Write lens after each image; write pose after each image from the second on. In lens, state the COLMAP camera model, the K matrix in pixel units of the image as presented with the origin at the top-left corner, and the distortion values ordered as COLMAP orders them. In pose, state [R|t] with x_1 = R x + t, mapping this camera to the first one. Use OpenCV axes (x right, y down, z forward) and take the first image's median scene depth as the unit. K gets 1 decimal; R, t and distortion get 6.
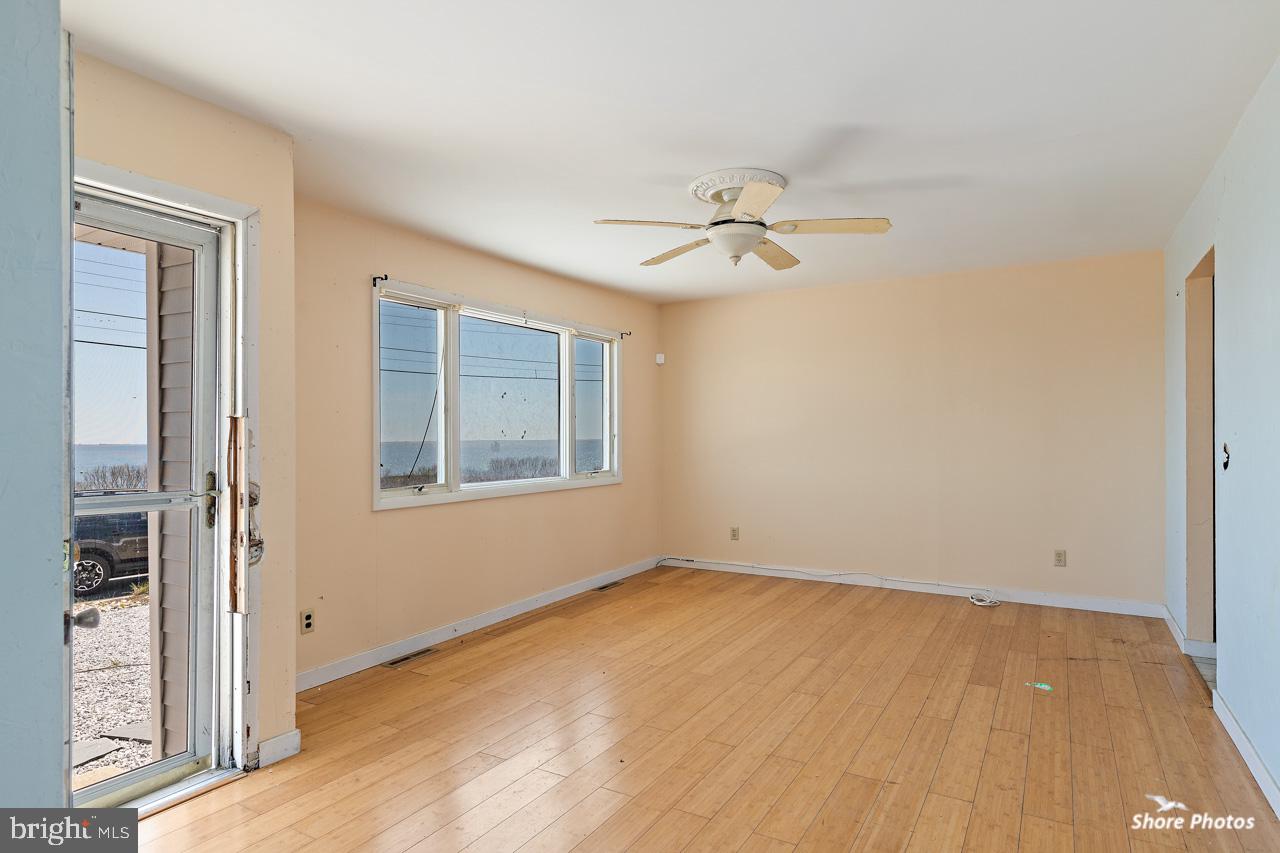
lens RADIAL K [[691.3, 0, 647.8], [0, 691.3, 467.8], [0, 0, 1]] dist [0.000289, 0.000167]
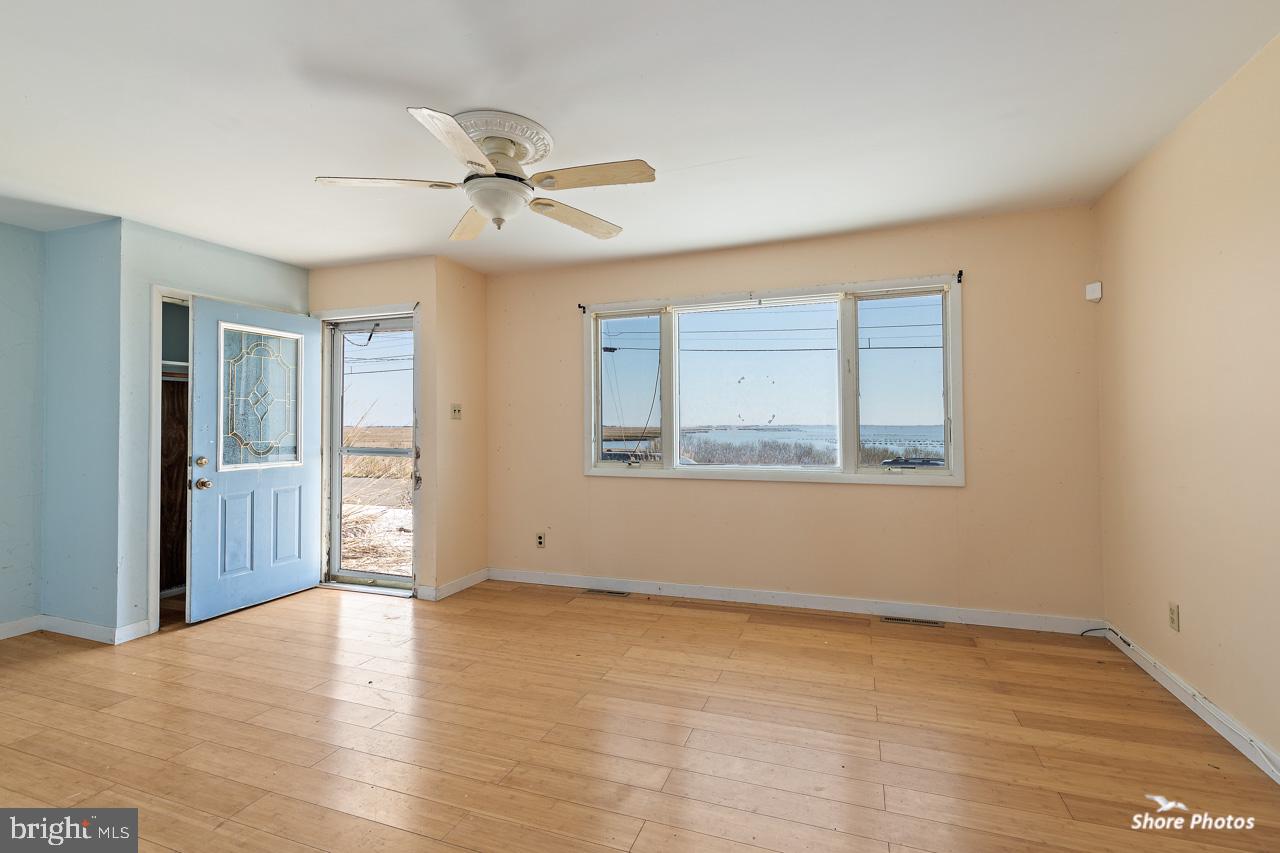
lens RADIAL K [[582.5, 0, 645.0], [0, 582.5, 433.7], [0, 0, 1]] dist [0.006575, 0.000335]
pose [[0.188059, 0.025239, -0.981833, 0.678801], [-0.040644, 0.999013, 0.017895, -0.041141], [0.981316, 0.036540, 0.188900, 0.795676]]
